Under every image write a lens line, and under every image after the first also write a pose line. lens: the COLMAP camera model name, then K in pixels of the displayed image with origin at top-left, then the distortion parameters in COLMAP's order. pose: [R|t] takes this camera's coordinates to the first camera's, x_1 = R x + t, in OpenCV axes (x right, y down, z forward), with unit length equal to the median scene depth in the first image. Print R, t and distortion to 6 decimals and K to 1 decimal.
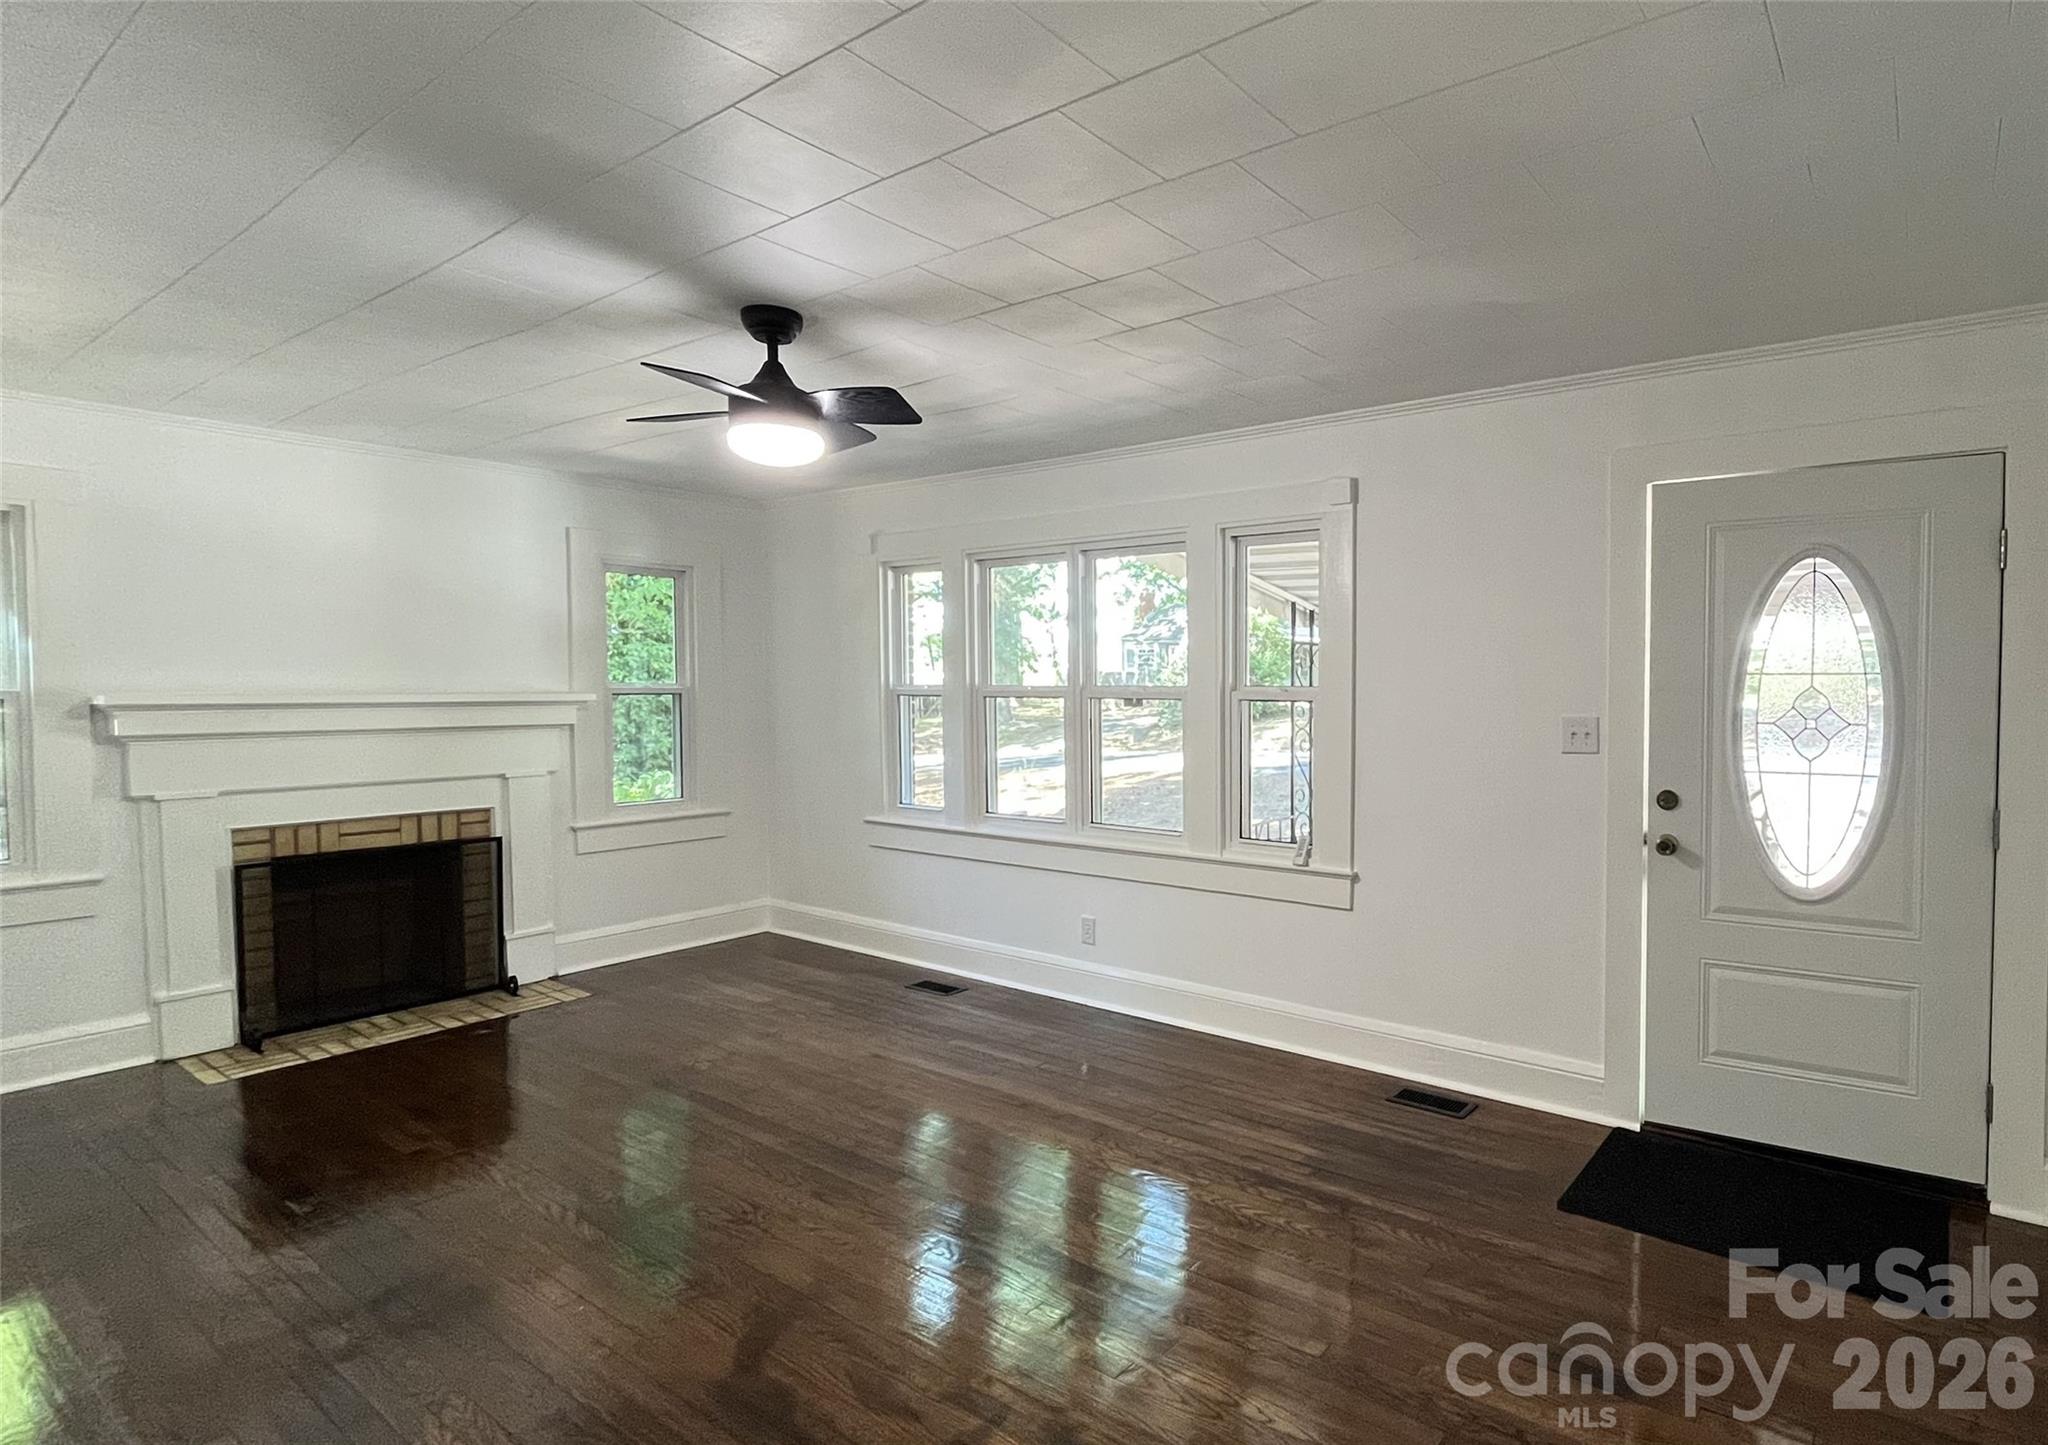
lens RADIAL K [[1185.0, 0, 1026.9], [0, 1185.0, 723.9], [0, 0, 1]] dist [0.001596, -0.000158]
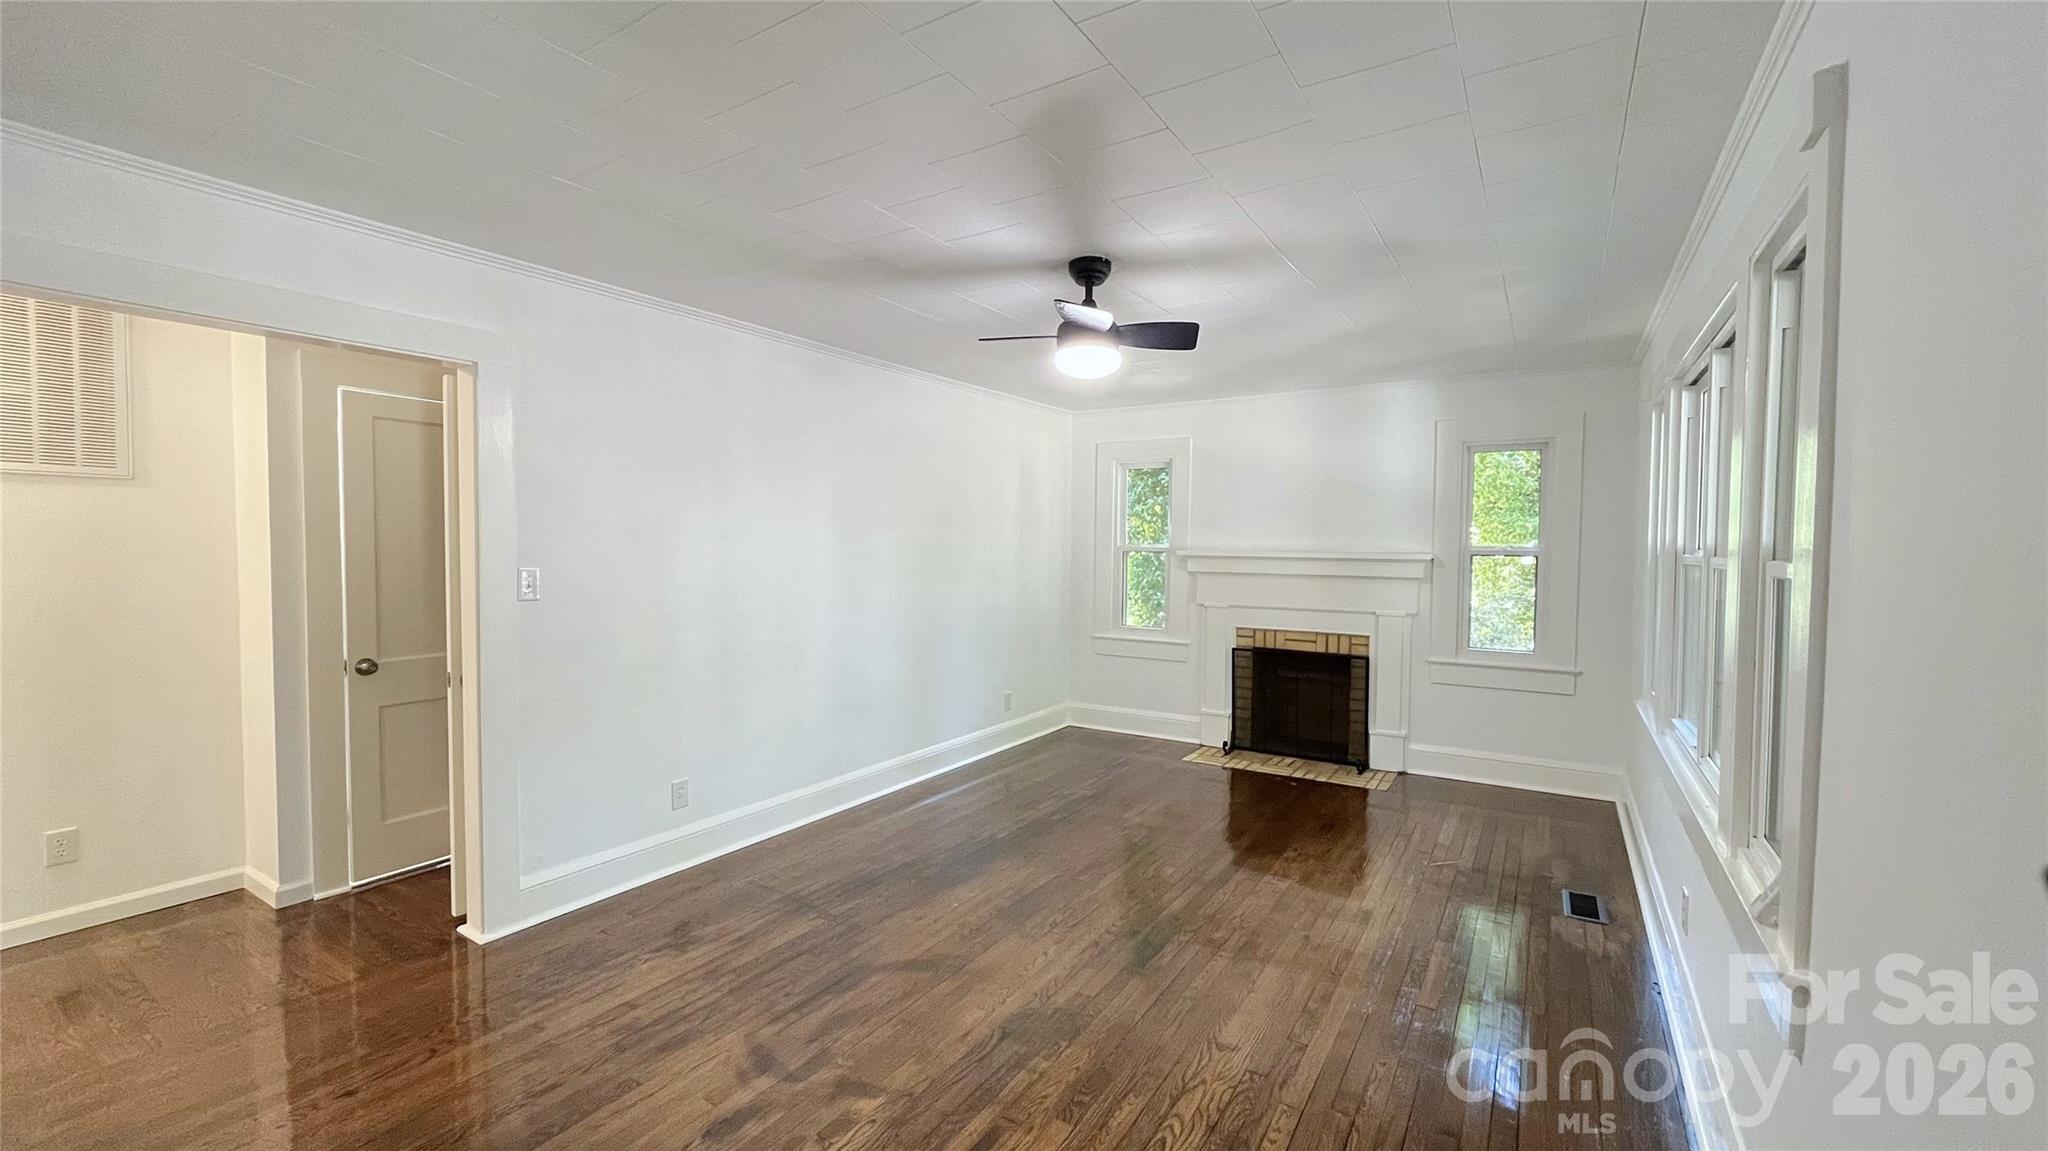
lens RADIAL K [[775.6, 0, 1027.1], [0, 775.6, 576.0], [0, 0, 1]] dist [-0.000154, -0.000291]
pose [[0.118414, 0.045408, -0.991926, 0.401991], [-0.039492, 0.998379, 0.040989, -0.020202], [0.992179, 0.034319, 0.120015, 0.508666]]
